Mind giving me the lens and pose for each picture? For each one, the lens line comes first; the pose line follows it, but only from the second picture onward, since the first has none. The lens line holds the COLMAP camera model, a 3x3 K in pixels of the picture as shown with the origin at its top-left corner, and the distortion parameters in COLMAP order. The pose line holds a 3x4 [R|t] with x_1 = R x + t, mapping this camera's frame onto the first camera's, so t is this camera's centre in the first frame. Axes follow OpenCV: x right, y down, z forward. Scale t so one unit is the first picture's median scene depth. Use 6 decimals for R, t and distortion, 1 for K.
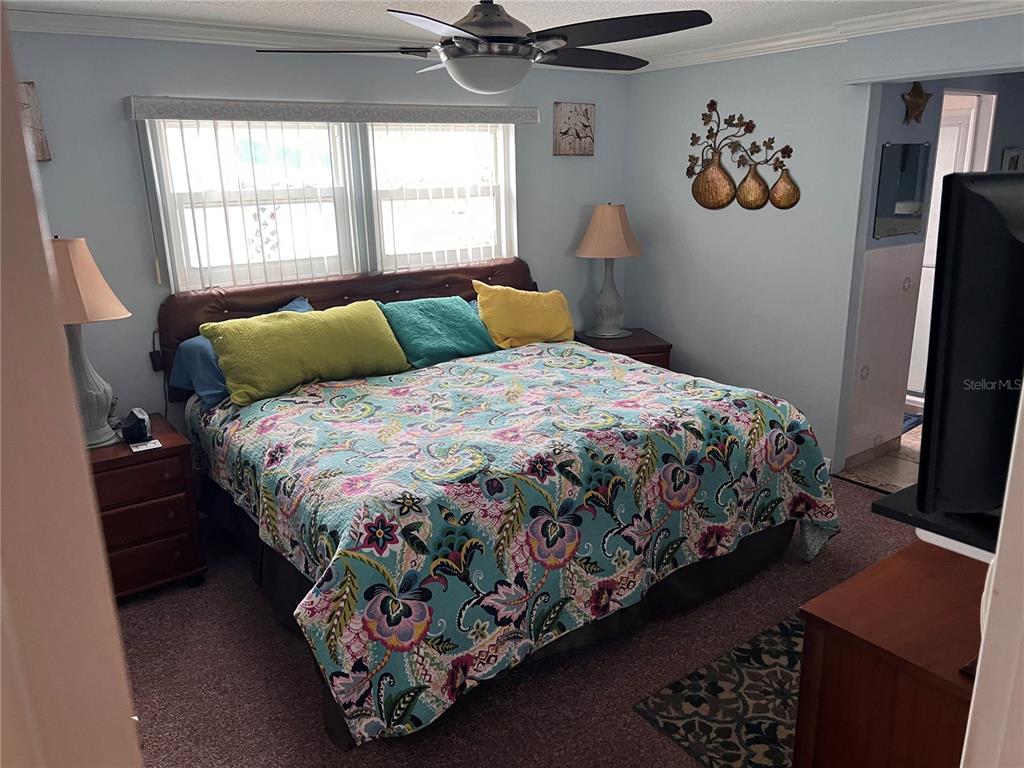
lens RADIAL K [[784.9, 0, 513.3], [0, 784.9, 387.0], [0, 0, 1]] dist [0.004095, -0.000656]
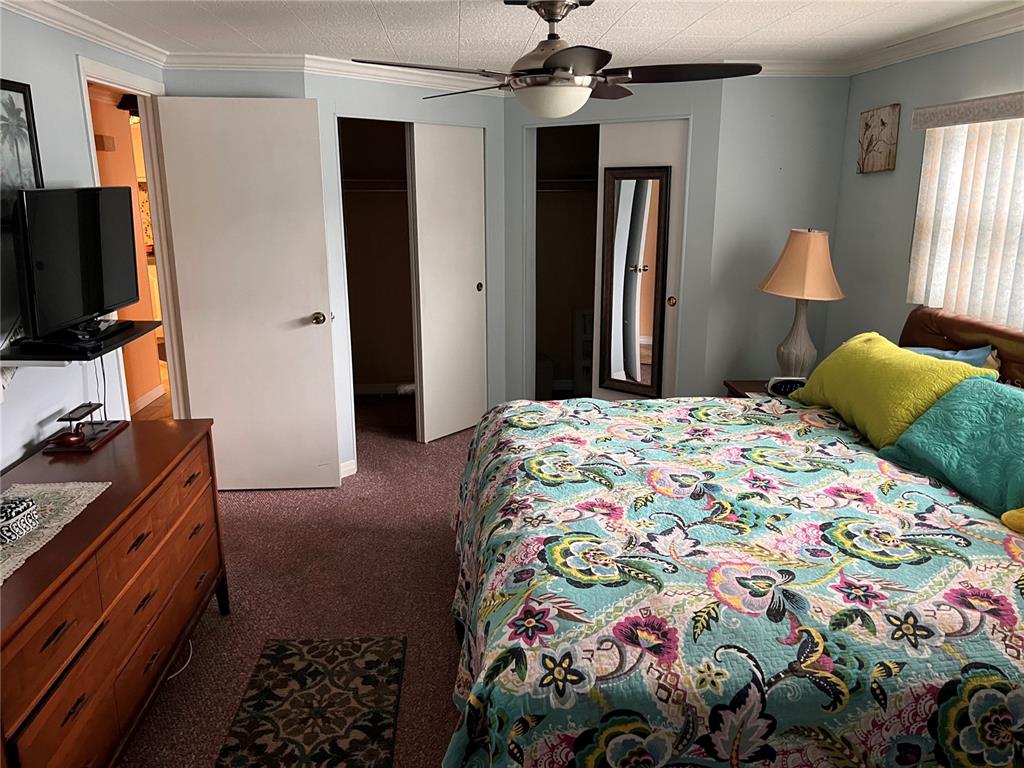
lens RADIAL K [[784.9, 0, 512.0], [0, 784.9, 380.5], [0, 0, 1]] dist [0.004095, -0.000656]
pose [[-0.540250, 0.226161, -0.810544, 0.773078], [-0.217449, 0.892975, 0.394097, -0.362444], [0.812924, 0.389163, -0.433251, 1.230742]]
